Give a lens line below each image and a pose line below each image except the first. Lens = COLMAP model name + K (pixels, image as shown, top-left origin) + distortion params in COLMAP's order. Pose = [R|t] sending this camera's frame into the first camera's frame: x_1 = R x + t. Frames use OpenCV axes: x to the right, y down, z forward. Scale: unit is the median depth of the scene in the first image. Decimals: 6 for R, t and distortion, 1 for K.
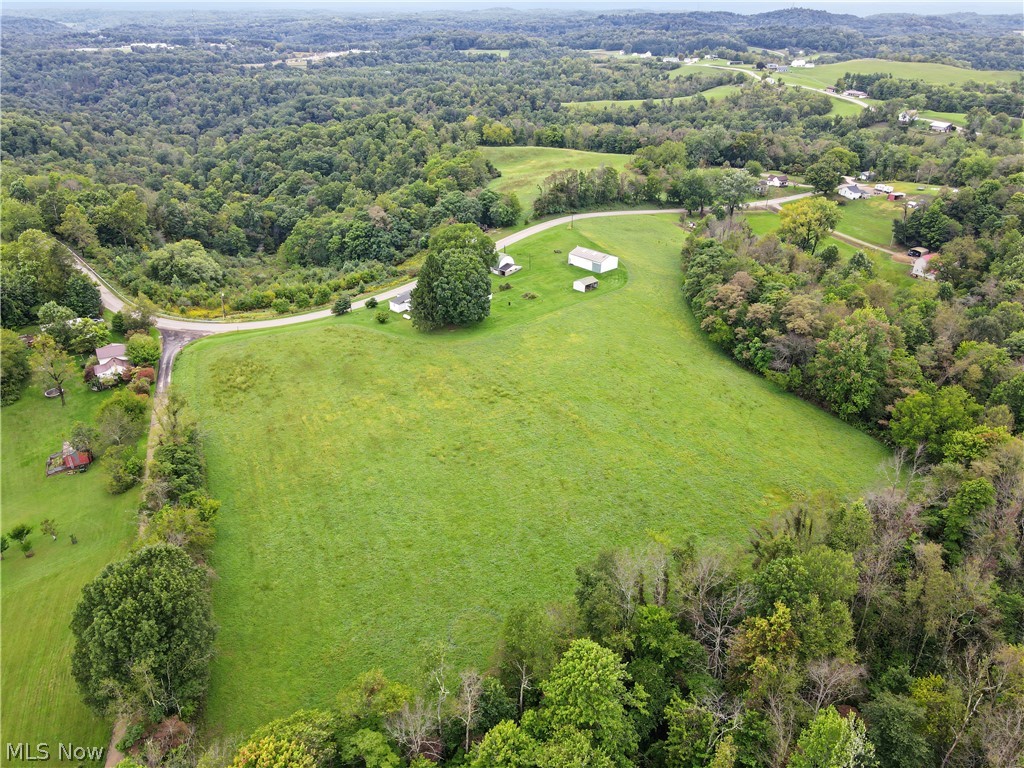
lens RADIAL K [[743.4, 0, 512.0], [0, 743.4, 384.0], [0, 0, 1]] dist [0.007596, 0.002368]
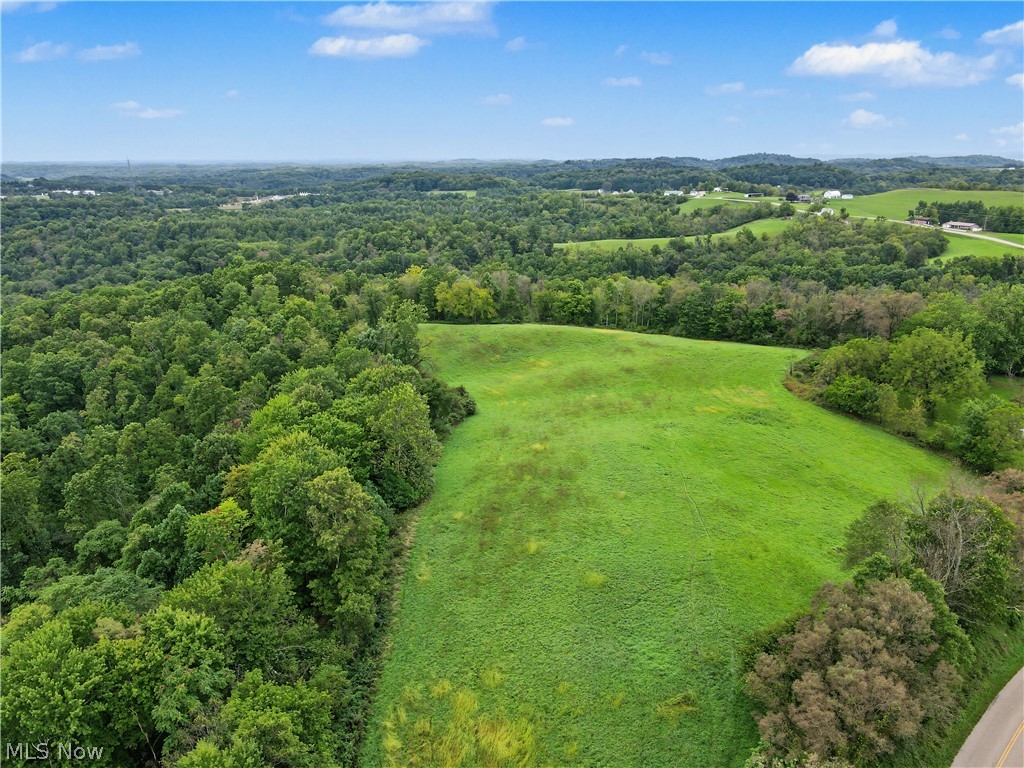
lens RADIAL K [[747.6, 0, 512.0], [0, 747.6, 384.0], [0, 0, 1]] dist [-0.004693, 0.012142]
pose [[0.998900, -0.023017, 0.040860, -0.005002], [0.029930, 0.983650, -0.177588, -0.104658], [-0.036104, 0.178615, 0.983256, 0.281769]]
